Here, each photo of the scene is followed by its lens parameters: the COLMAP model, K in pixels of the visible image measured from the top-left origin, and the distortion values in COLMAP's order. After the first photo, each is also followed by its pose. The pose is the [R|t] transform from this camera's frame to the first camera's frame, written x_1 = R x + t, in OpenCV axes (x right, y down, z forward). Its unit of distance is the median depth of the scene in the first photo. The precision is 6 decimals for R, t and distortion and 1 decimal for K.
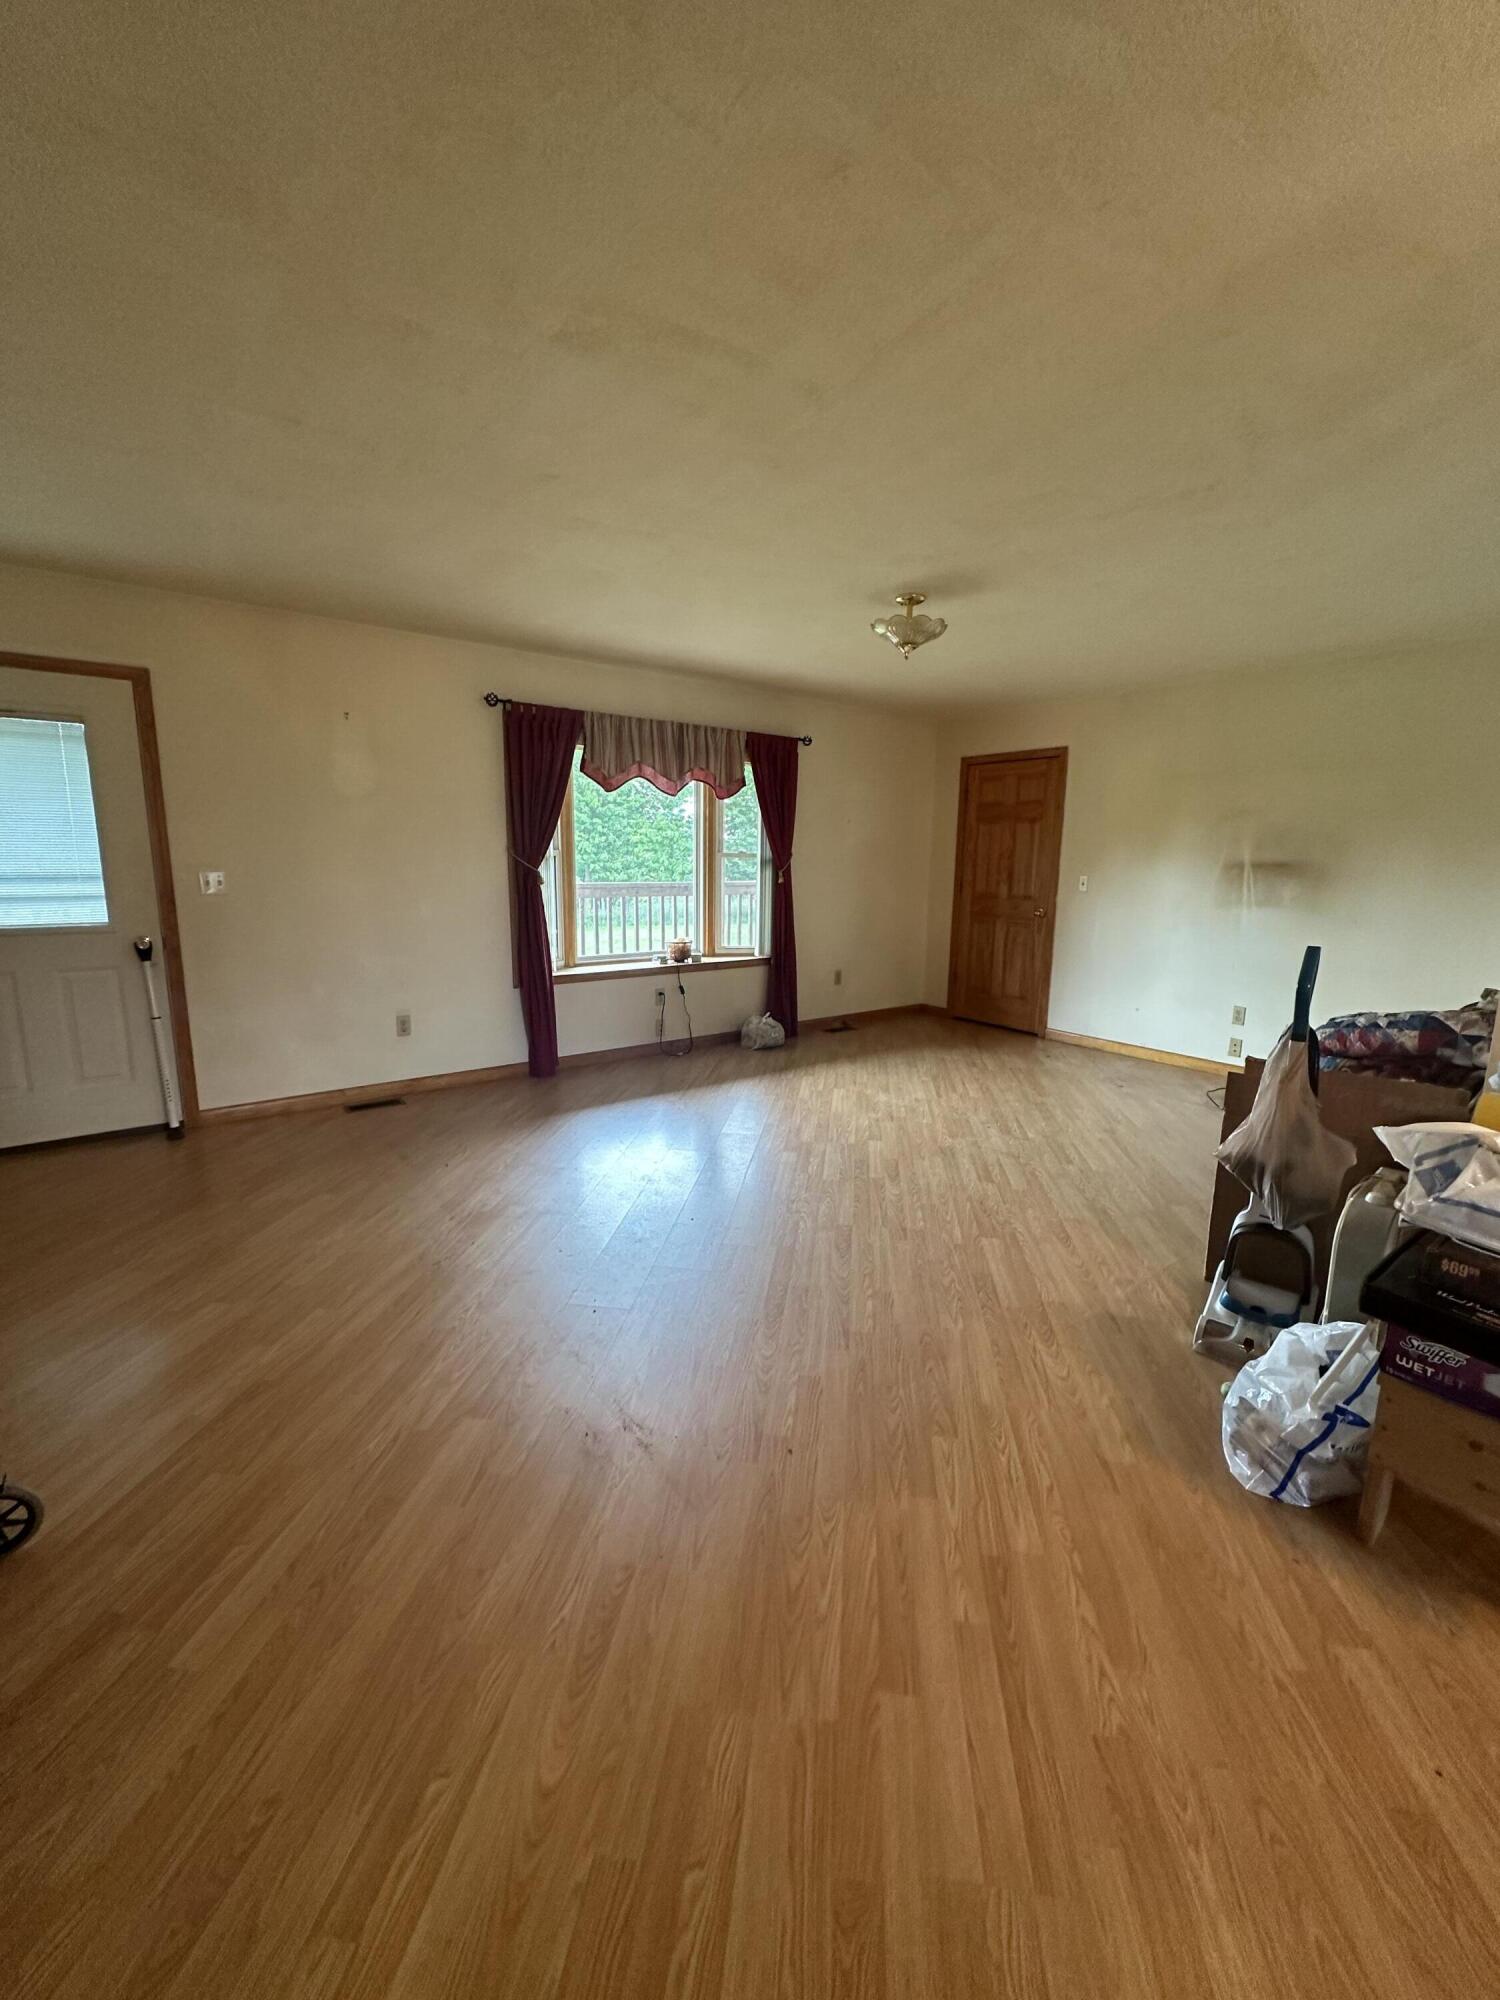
lens RADIAL K [[794.5, 0, 746.4], [0, 794.5, 998.1], [0, 0, 1]] dist [-0.001346, 0.000122]
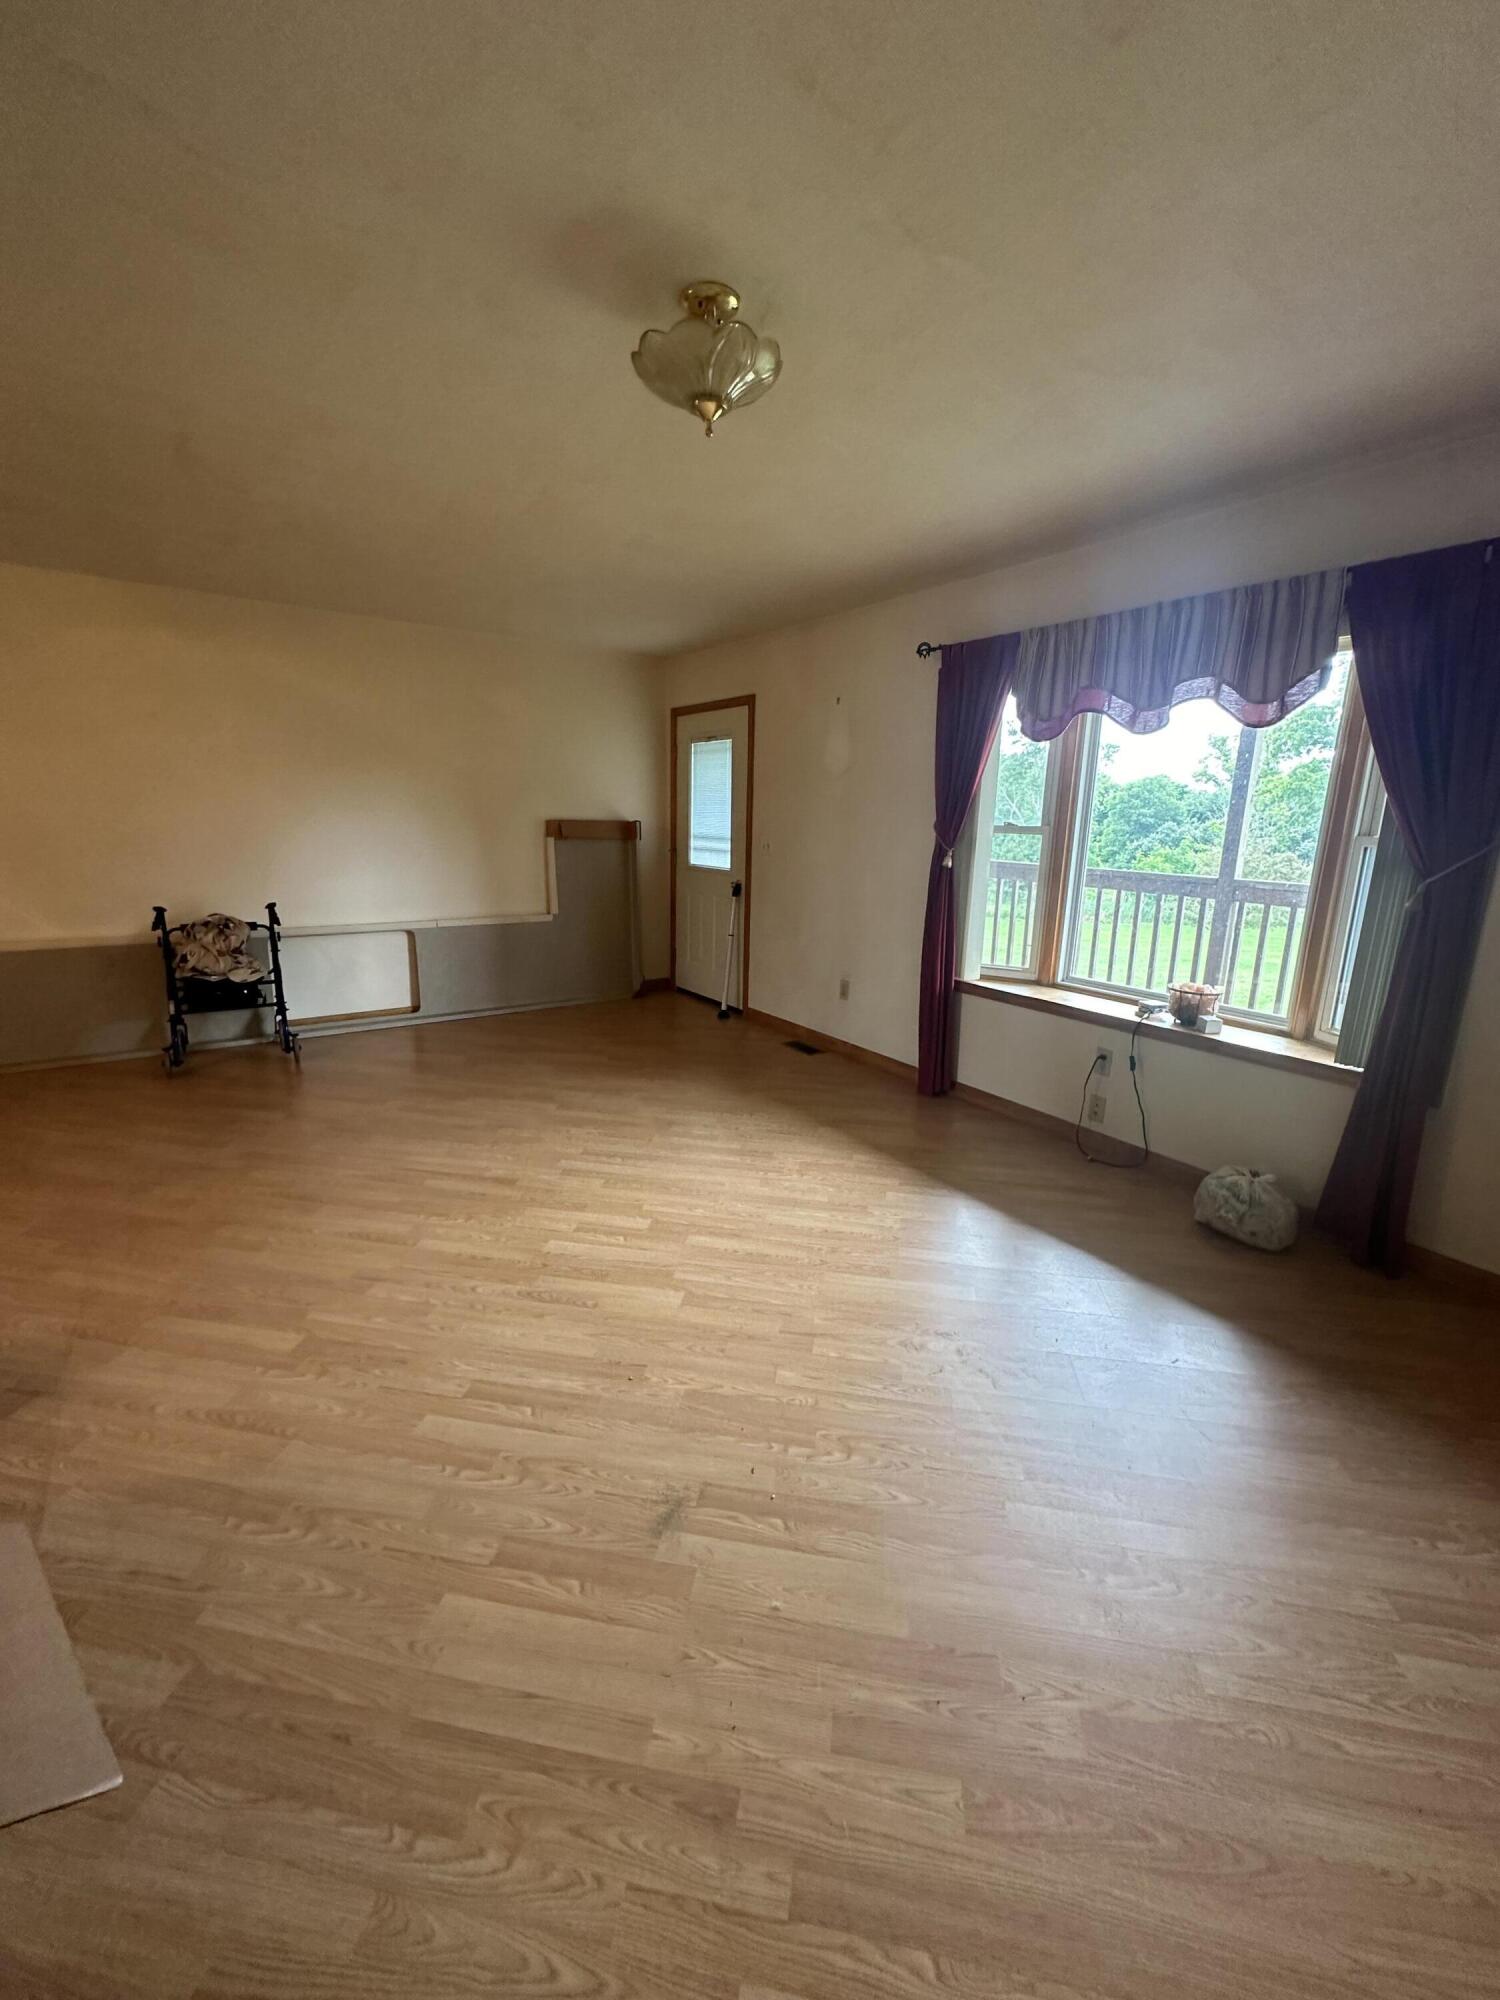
lens RADIAL K [[794.5, 0, 746.4], [0, 794.5, 998.1], [0, 0, 1]] dist [-0.001346, 0.000122]
pose [[-0.023120, 0.213026, -0.976773, 0.564783], [-0.200326, 0.956231, 0.213288, -0.143541], [0.979456, 0.200605, 0.020567, 0.794630]]
